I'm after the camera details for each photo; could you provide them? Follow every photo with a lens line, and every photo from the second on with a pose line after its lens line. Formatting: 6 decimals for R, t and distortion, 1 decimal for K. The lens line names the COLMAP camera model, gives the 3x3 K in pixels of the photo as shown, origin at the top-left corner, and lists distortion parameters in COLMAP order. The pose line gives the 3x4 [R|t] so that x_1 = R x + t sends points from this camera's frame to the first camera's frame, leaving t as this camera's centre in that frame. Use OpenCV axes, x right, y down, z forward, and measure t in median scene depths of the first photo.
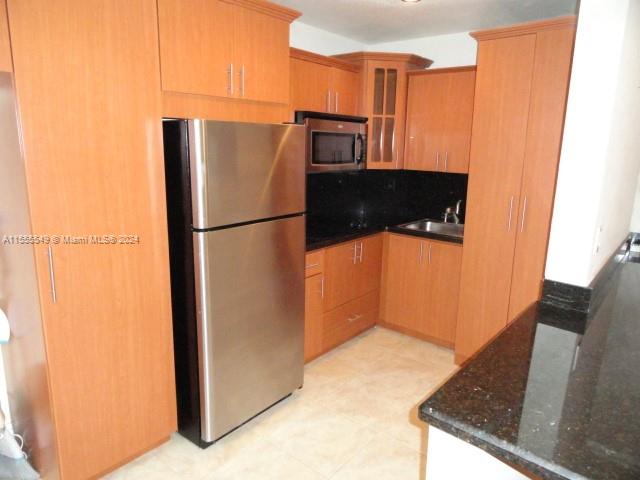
lens RADIAL K [[448.4, 0, 319.8], [0, 448.4, 237.7], [0, 0, 1]] dist [-0.004537, -0.004522]
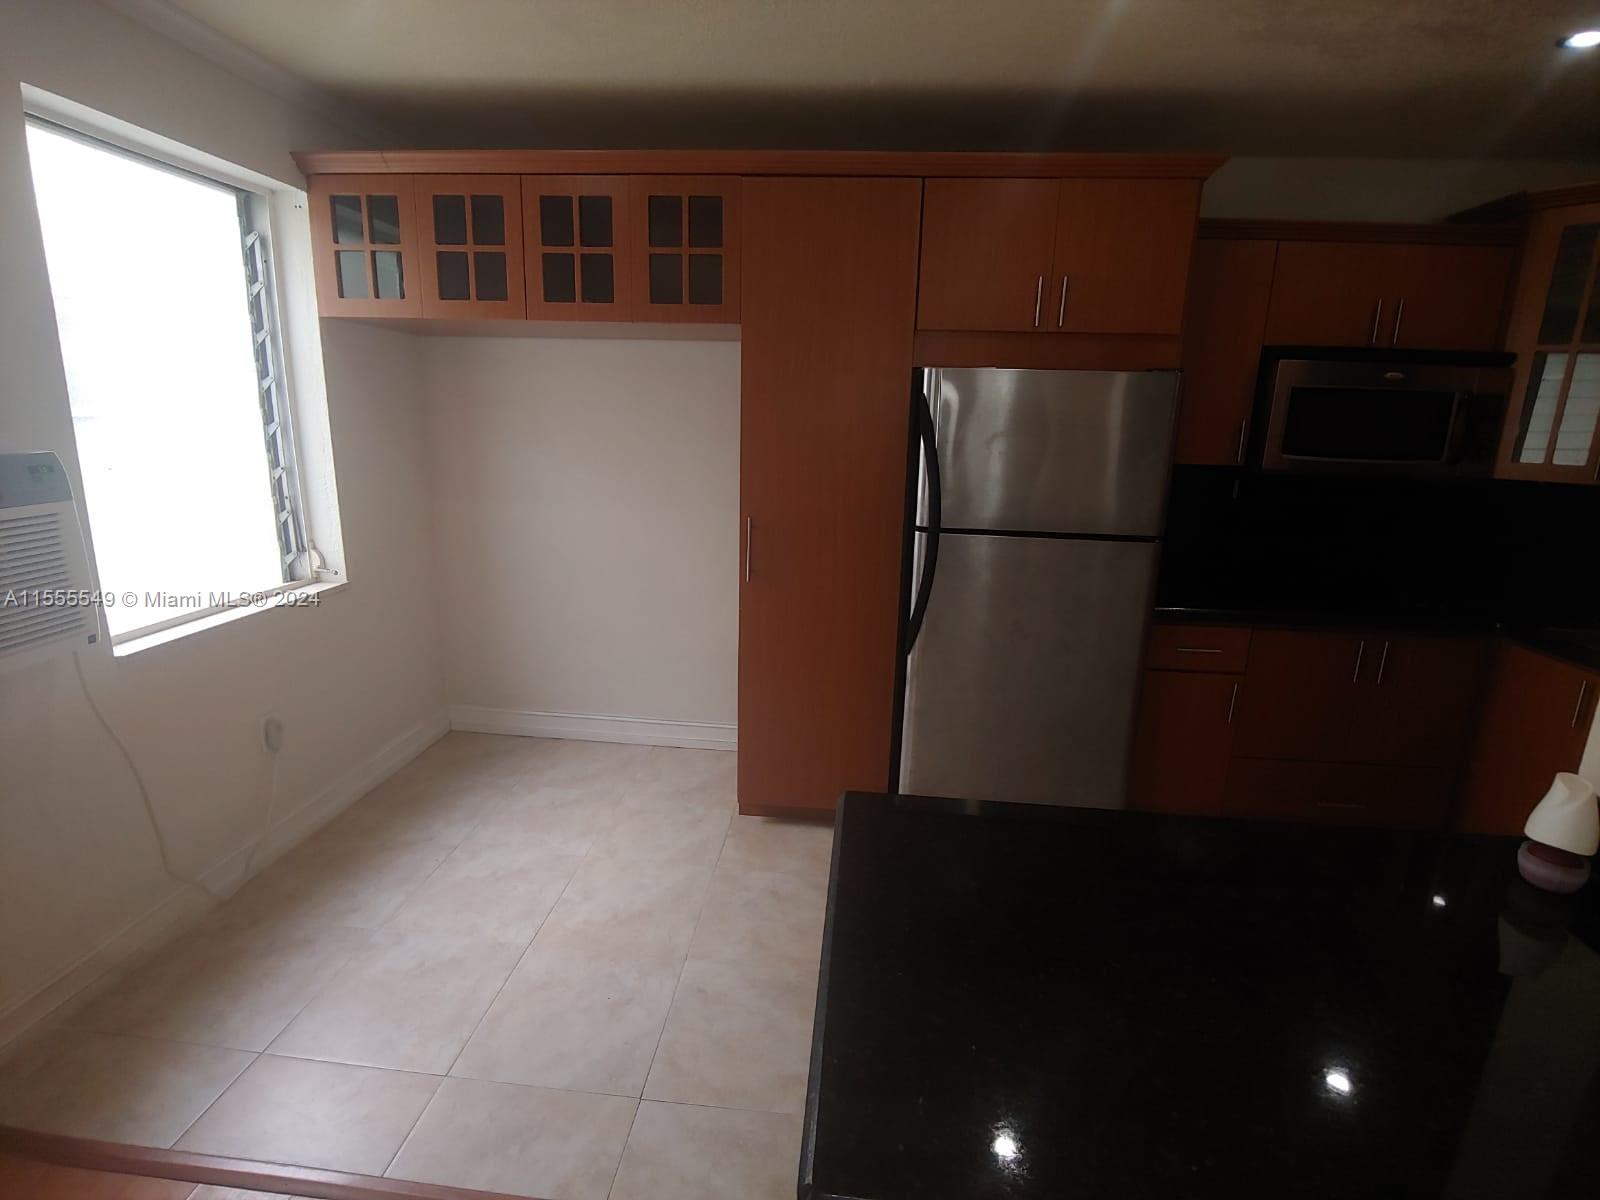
lens RADIAL K [[771.3, 0, 798.2], [0, 771.3, 589.8], [0, 0, 1]] dist [-0.007865, -0.002751]
pose [[0.571996, 0.183758, -0.799408, 0.354261], [-0.186090, 0.978243, 0.091715, 0.000705], [0.798868, 0.096301, 0.593747, 0.094141]]
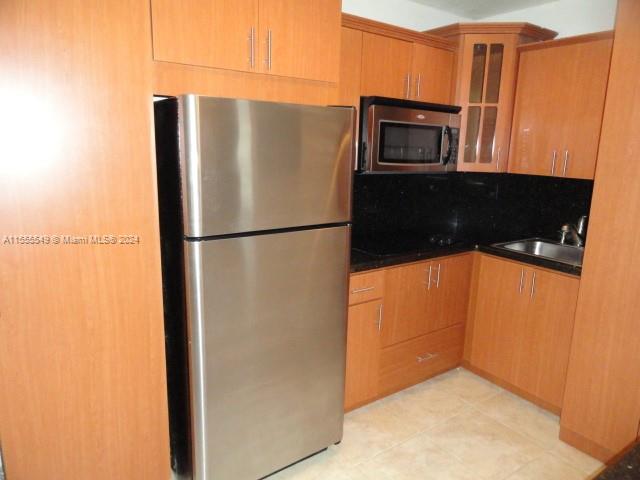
lens RADIAL K [[448.4, 0, 320.9], [0, 448.4, 237.6], [0, 0, 1]] dist [-0.004537, -0.004522]
pose [[0.965010, 0.060282, -0.255189, 0.090188], [-0.063295, 0.997988, -0.003604, -0.018438], [0.254458, 0.019630, 0.966885, 0.185334]]
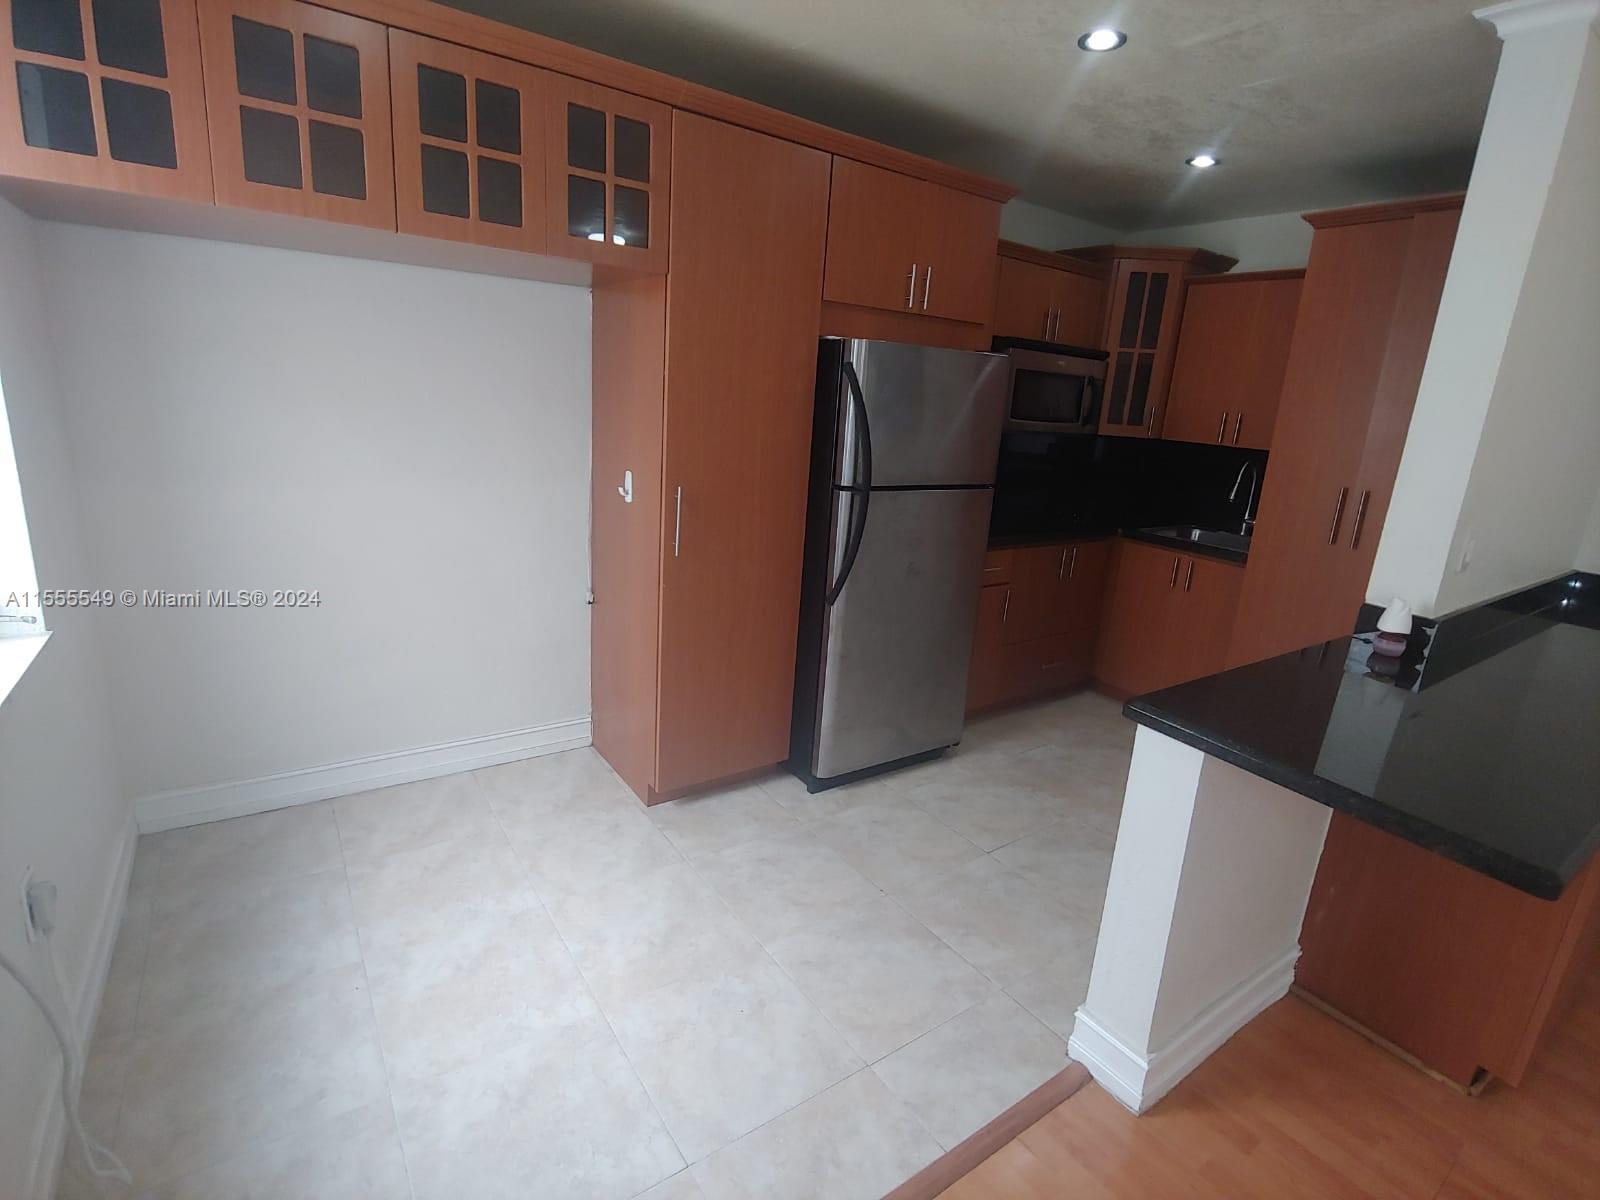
lens RADIAL K [[771.3, 0, 803.2], [0, 771.3, 591.1], [0, 0, 1]] dist [-0.007865, -0.002751]
pose [[0.963889, 0.109579, -0.242714, -0.007481], [-0.101145, 0.993762, 0.046980, 0.060955], [0.246348, -0.020735, 0.968960, -0.162719]]
